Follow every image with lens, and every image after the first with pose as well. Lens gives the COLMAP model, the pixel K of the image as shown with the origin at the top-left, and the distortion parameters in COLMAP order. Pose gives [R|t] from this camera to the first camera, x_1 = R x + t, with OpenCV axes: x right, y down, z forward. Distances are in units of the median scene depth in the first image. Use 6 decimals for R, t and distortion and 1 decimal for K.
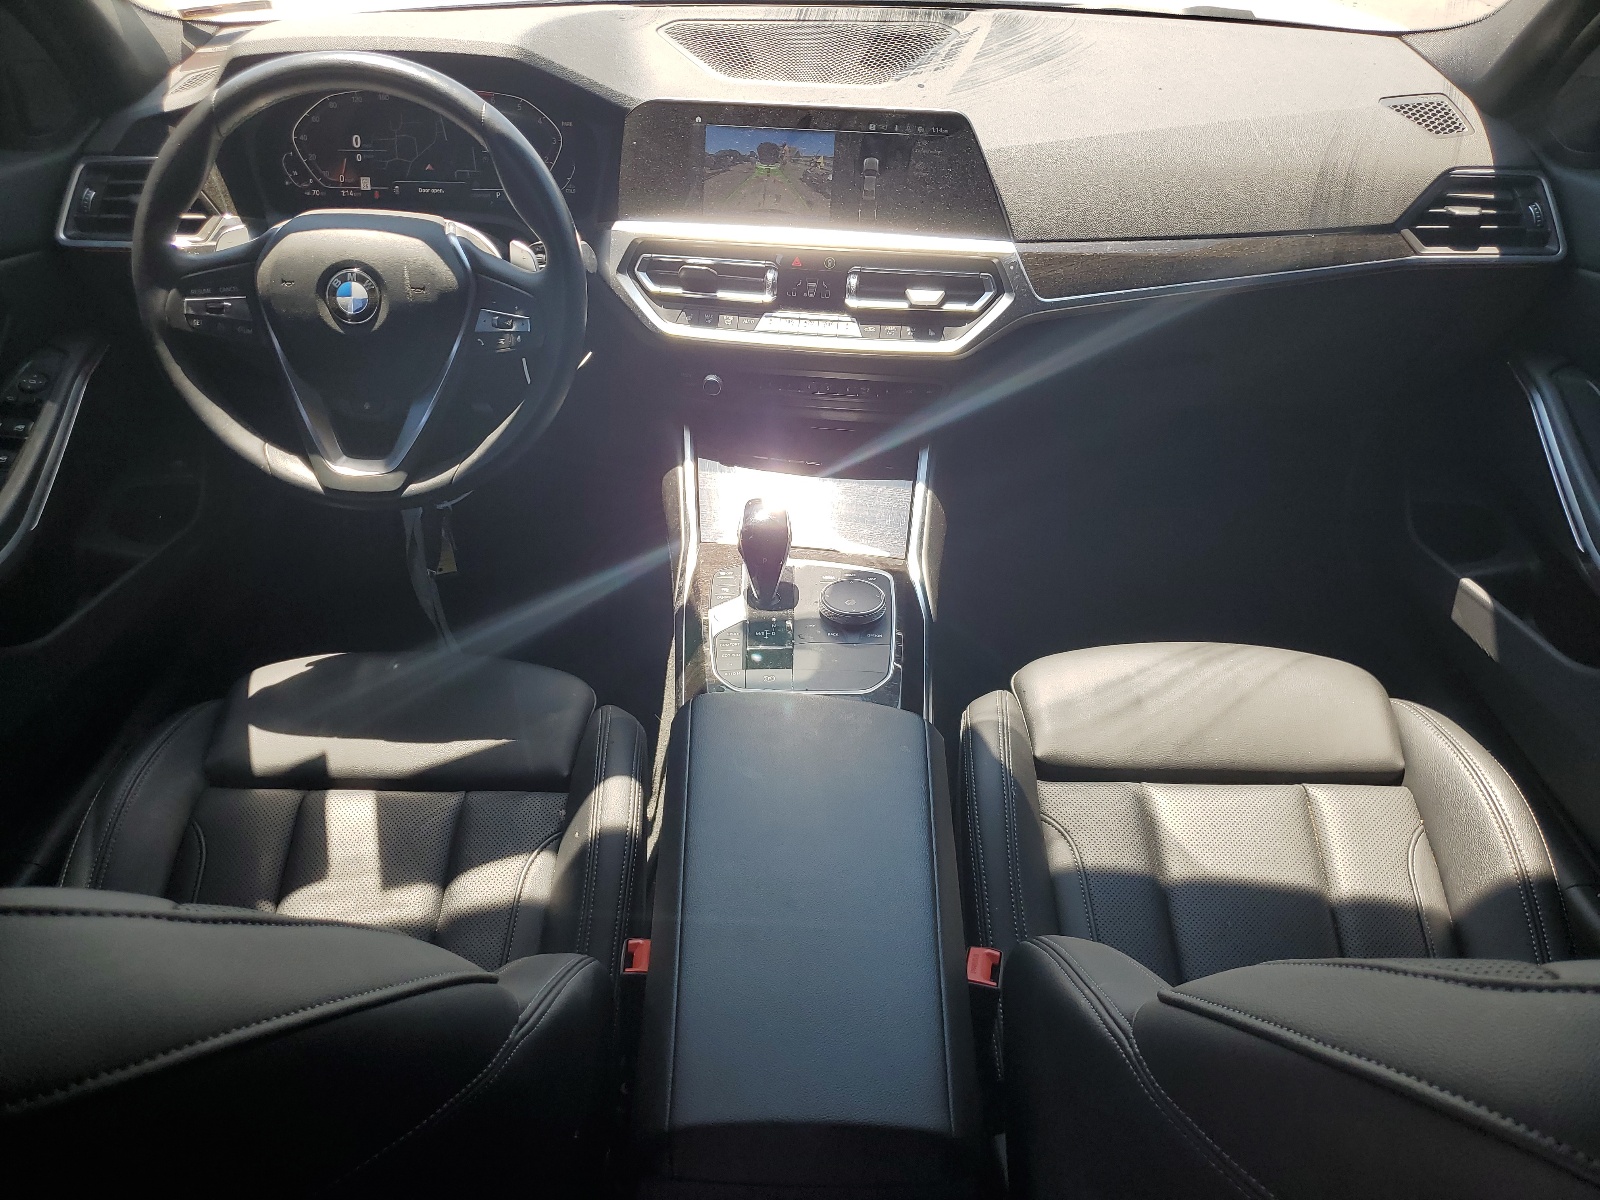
lens RADIAL K [[1213.2, 0, 798.8], [0, 1213.2, 600.3], [0, 0, 1]] dist [0.001476, 0.000418]
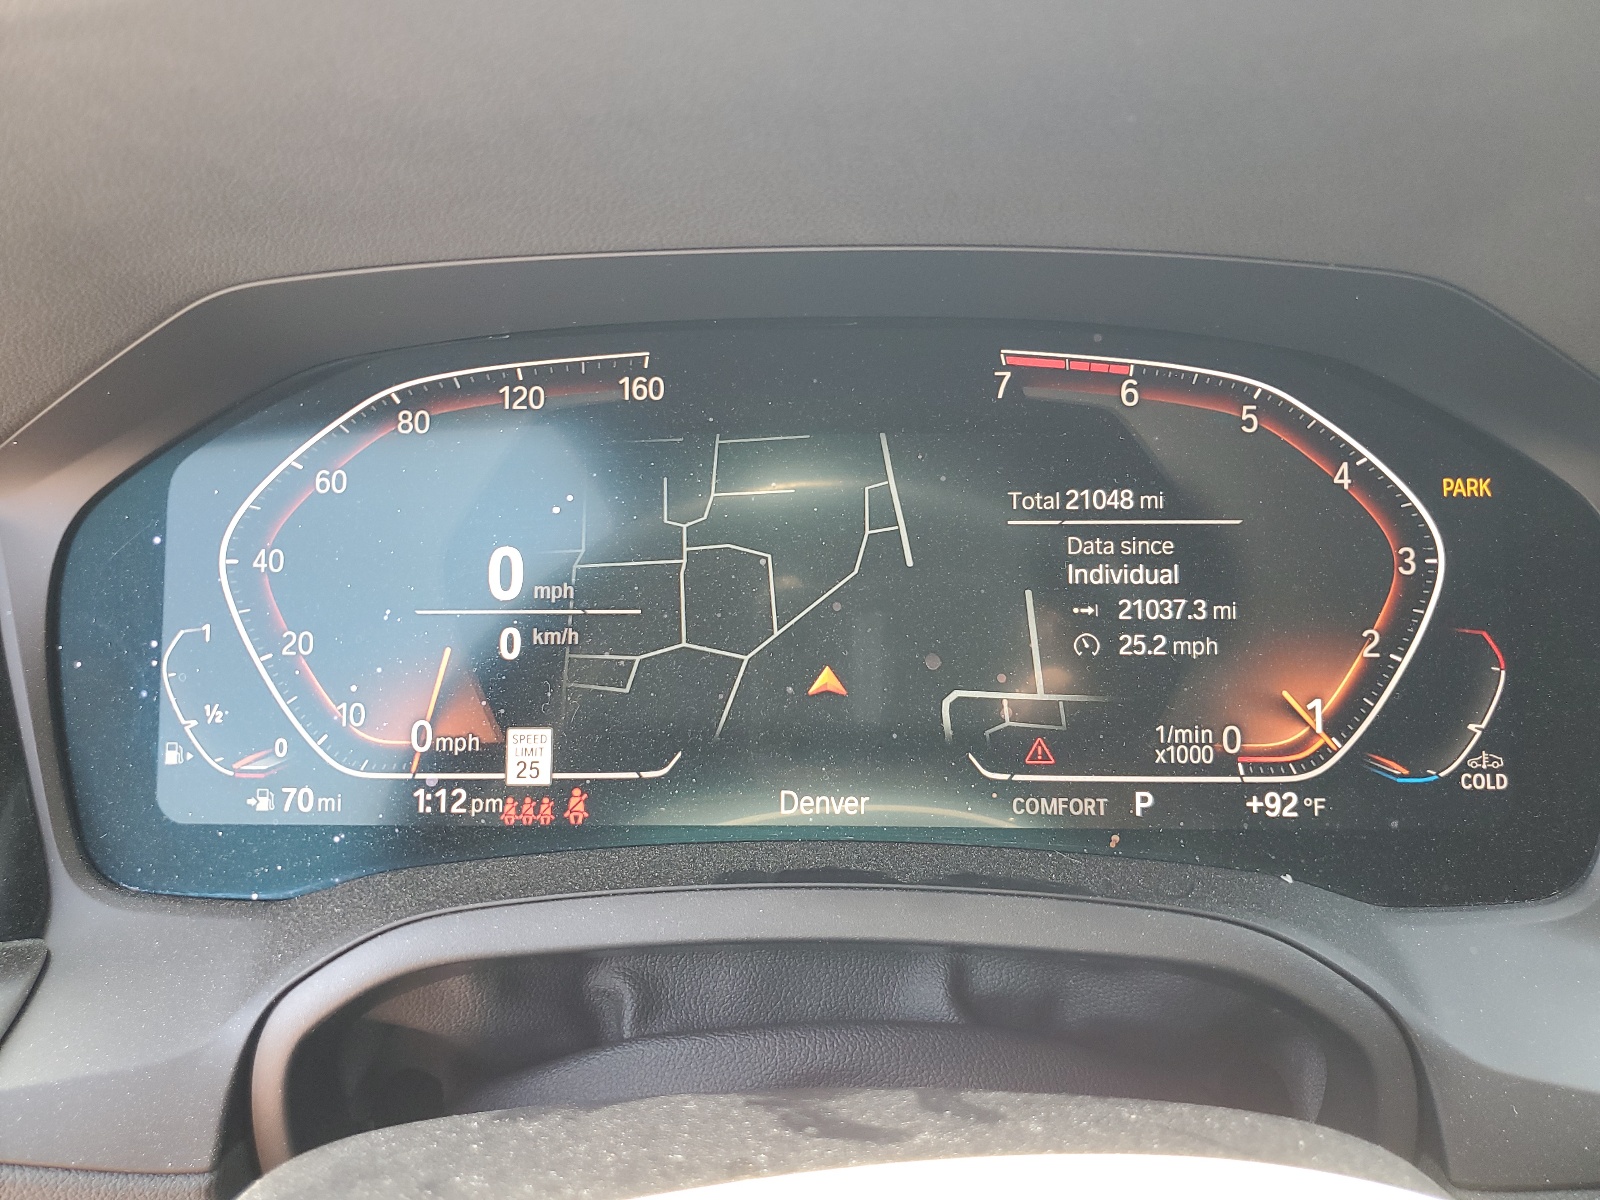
lens RADIAL K [[1213.2, 0, 800.5], [0, 1213.2, 599.5], [0, 0, 1]] dist [0.001476, 0.000418]
pose [[0.999496, -0.010781, -0.029870, -0.302712], [-0.000005, 0.940550, -0.339656, -0.296865], [0.031756, 0.339485, 0.940075, 0.790274]]
